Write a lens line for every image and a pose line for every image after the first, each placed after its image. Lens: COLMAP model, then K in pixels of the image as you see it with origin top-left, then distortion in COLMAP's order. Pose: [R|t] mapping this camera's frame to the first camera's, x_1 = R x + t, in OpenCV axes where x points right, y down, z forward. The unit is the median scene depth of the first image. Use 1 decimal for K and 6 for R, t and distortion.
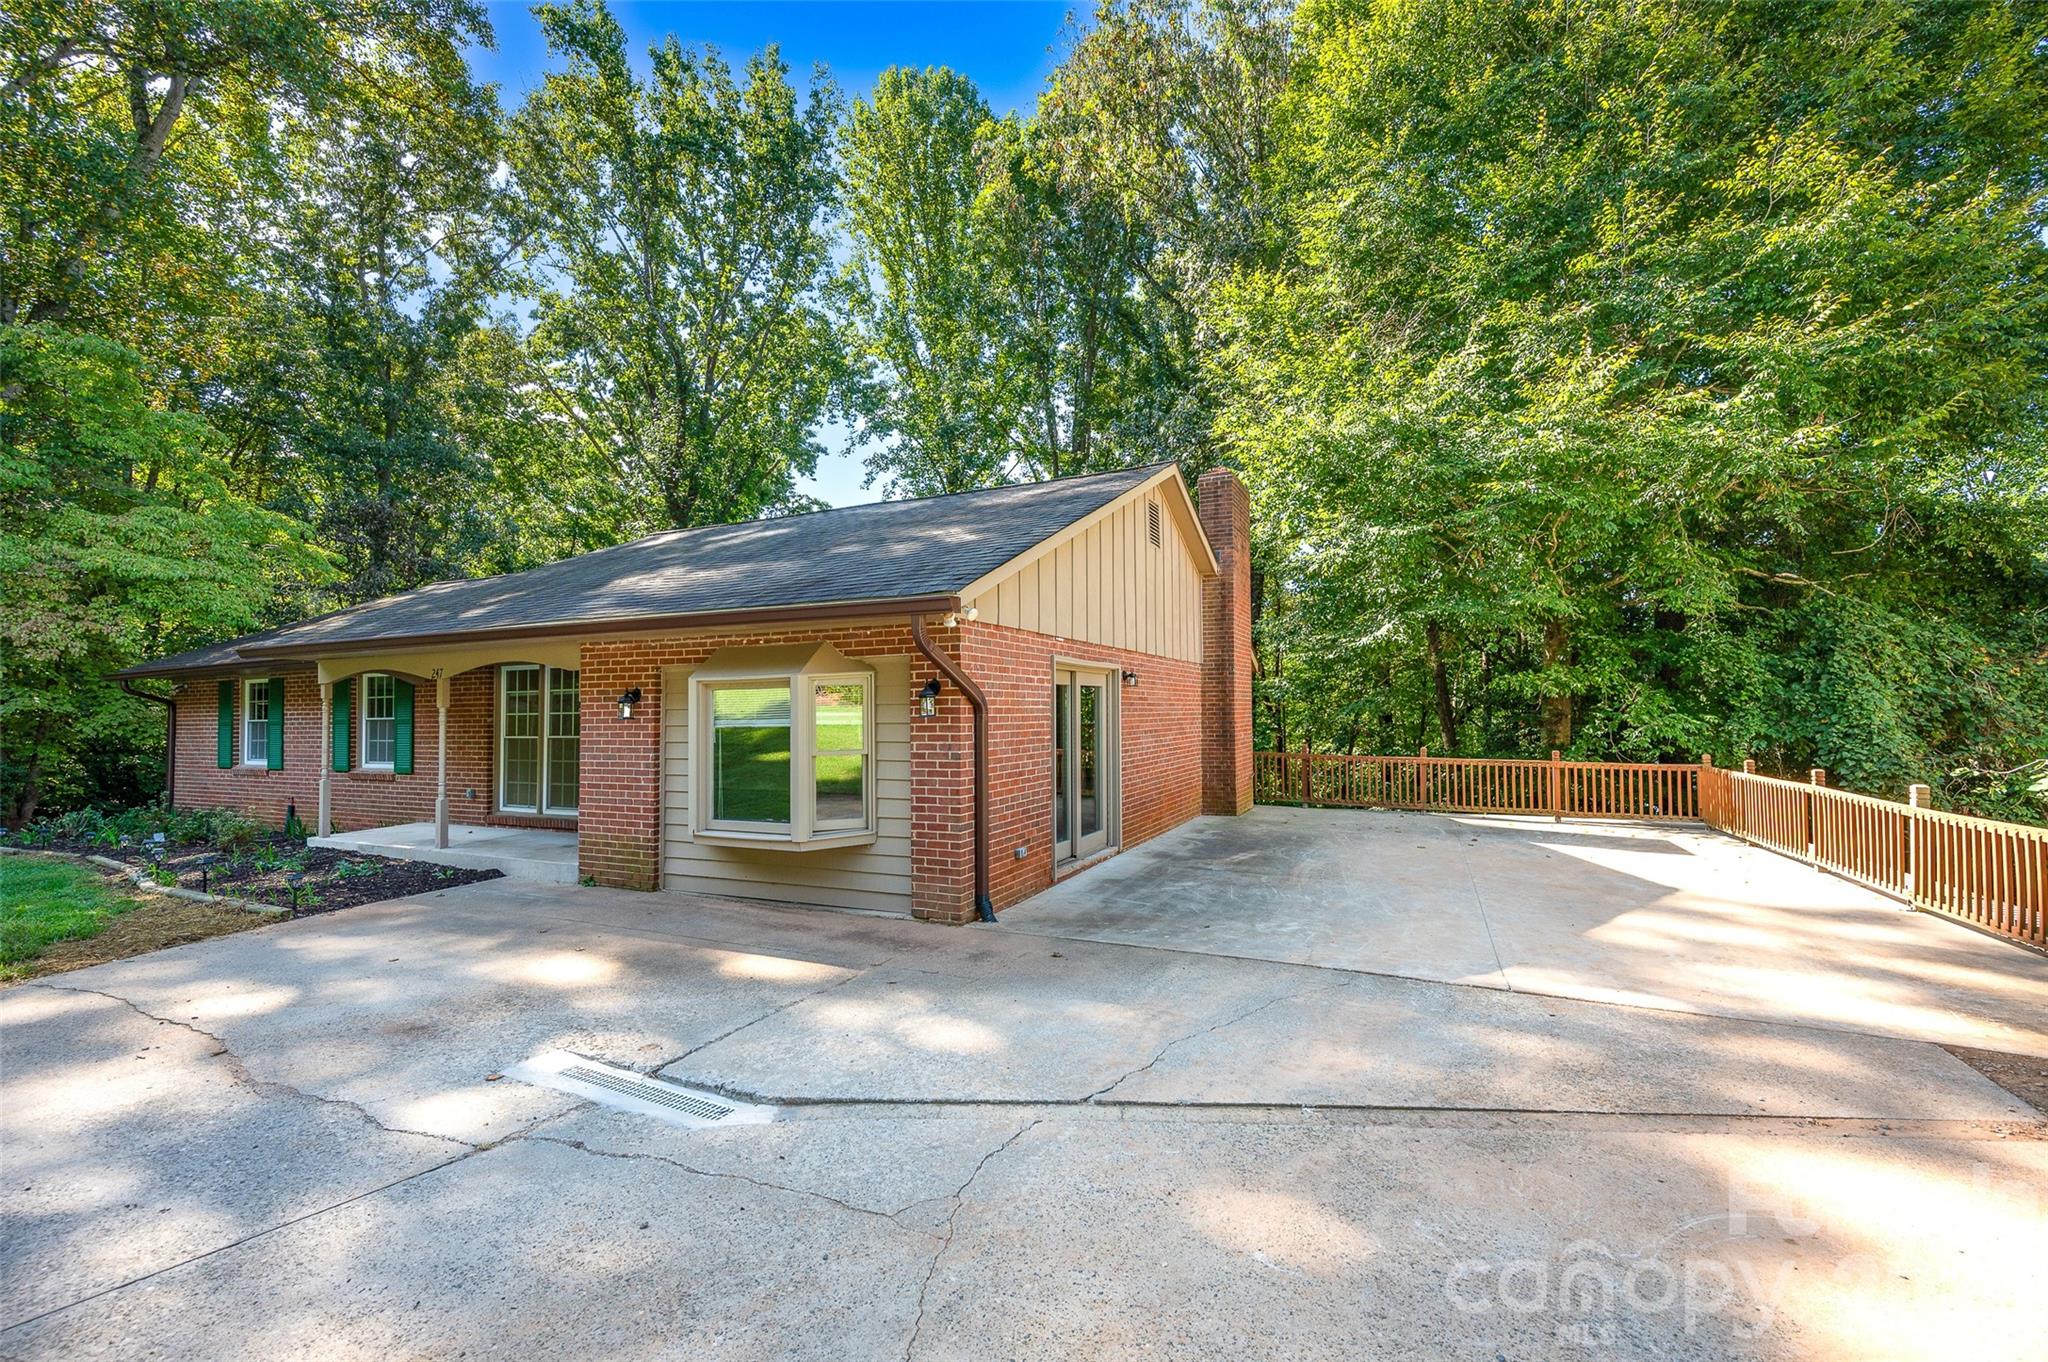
lens RADIAL K [[874.4, 0, 1023.7], [0, 874.4, 683.3], [0, 0, 1]] dist [-0.005337, -0.000468]
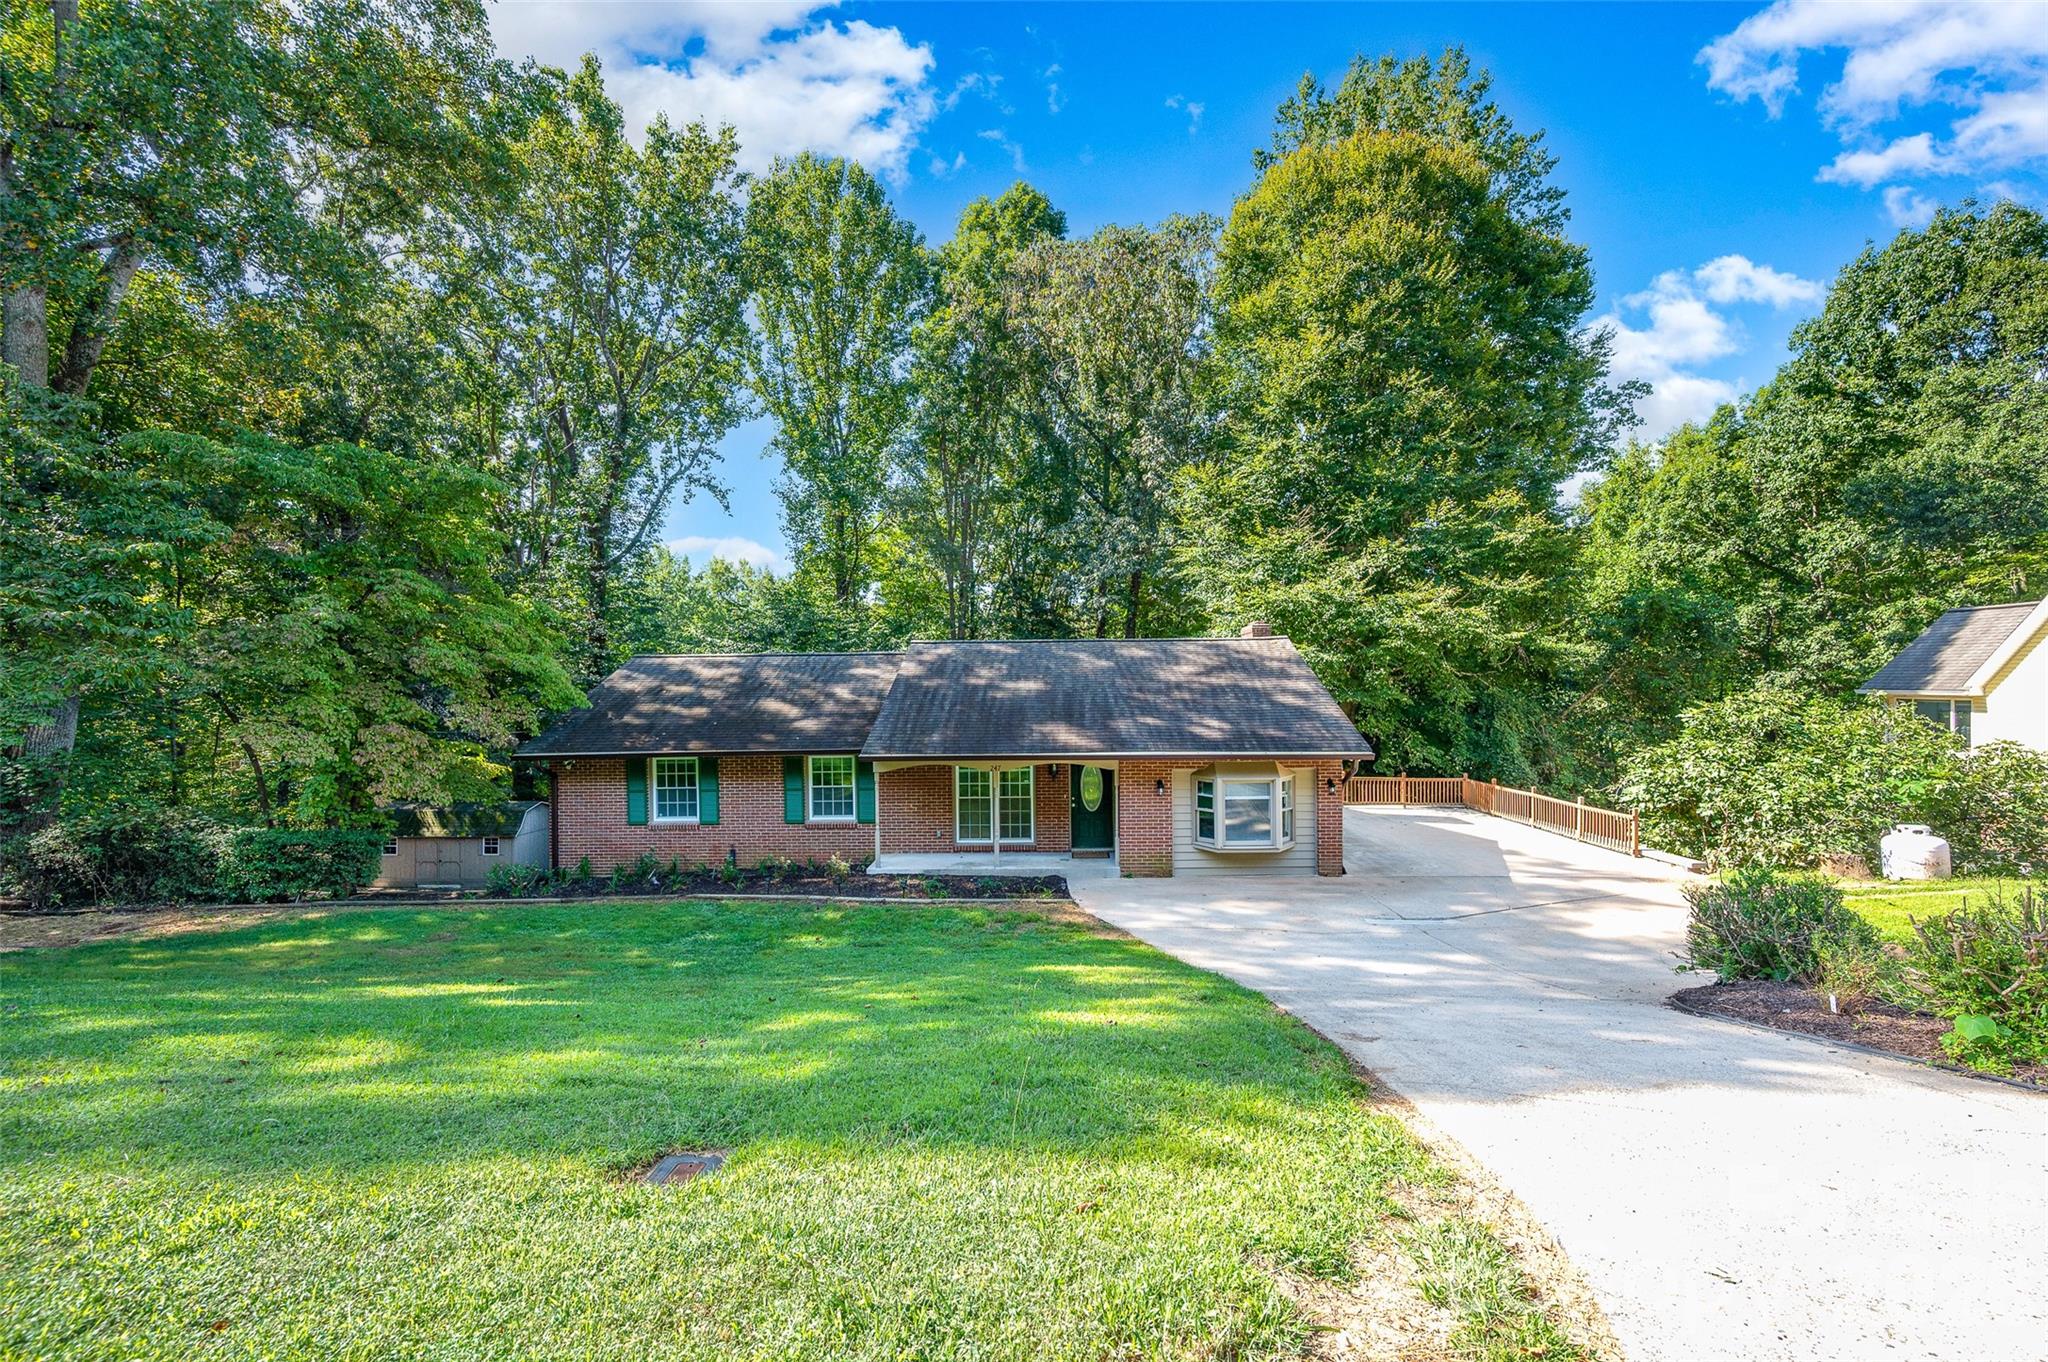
lens RADIAL K [[874.4, 0, 1021.9], [0, 874.4, 685.1], [0, 0, 1]] dist [-0.005337, -0.000468]
pose [[0.917001, 0.000051, 0.398885, -0.969146], [-0.011472, 0.999590, 0.026245, -0.164814], [-0.398720, -0.028643, 0.916625, -0.461900]]
